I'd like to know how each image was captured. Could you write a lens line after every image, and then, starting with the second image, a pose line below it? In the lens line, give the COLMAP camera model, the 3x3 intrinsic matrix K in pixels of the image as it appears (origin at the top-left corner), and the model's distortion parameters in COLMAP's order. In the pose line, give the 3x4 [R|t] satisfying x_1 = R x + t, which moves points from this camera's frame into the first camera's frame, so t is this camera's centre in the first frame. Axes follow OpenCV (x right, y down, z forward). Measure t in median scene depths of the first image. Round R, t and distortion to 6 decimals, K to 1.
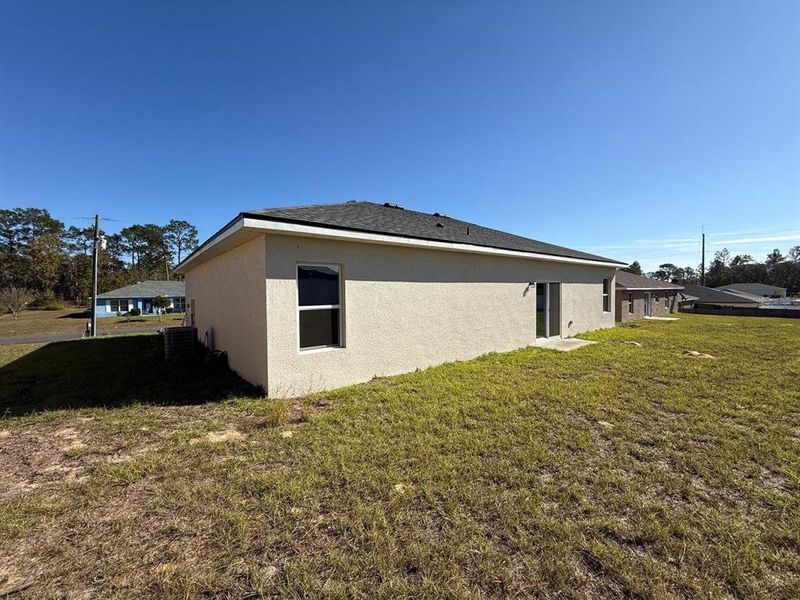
lens RADIAL K [[317.8, 0, 399.2], [0, 317.8, 298.0], [0, 0, 1]] dist [-0.000183, 0.000175]
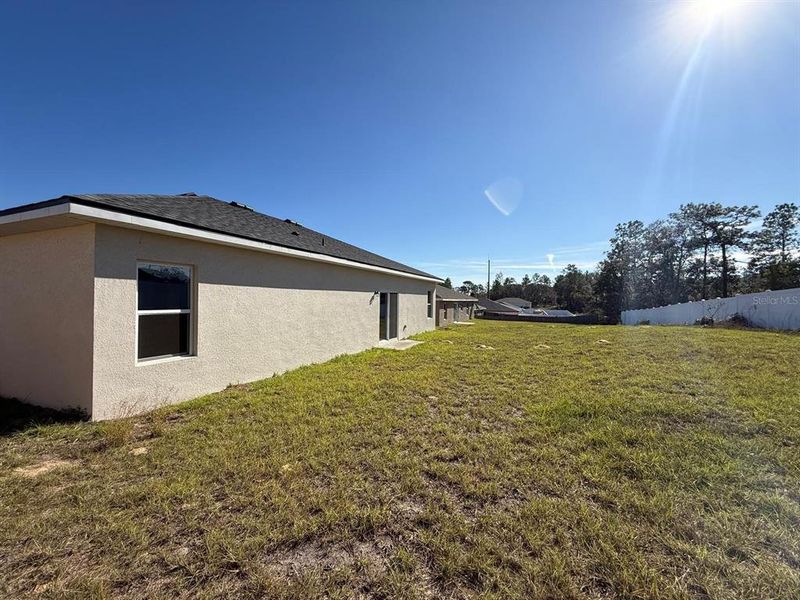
lens RADIAL K [[317.8, 0, 399.2], [0, 317.8, 298.0], [0, 0, 1]] dist [-0.000183, 0.000175]
pose [[0.882983, 0.024723, 0.468753, -0.087602], [-0.013205, 0.999525, -0.027842, 0.005990], [-0.469219, 0.018394, 0.882890, -0.097292]]
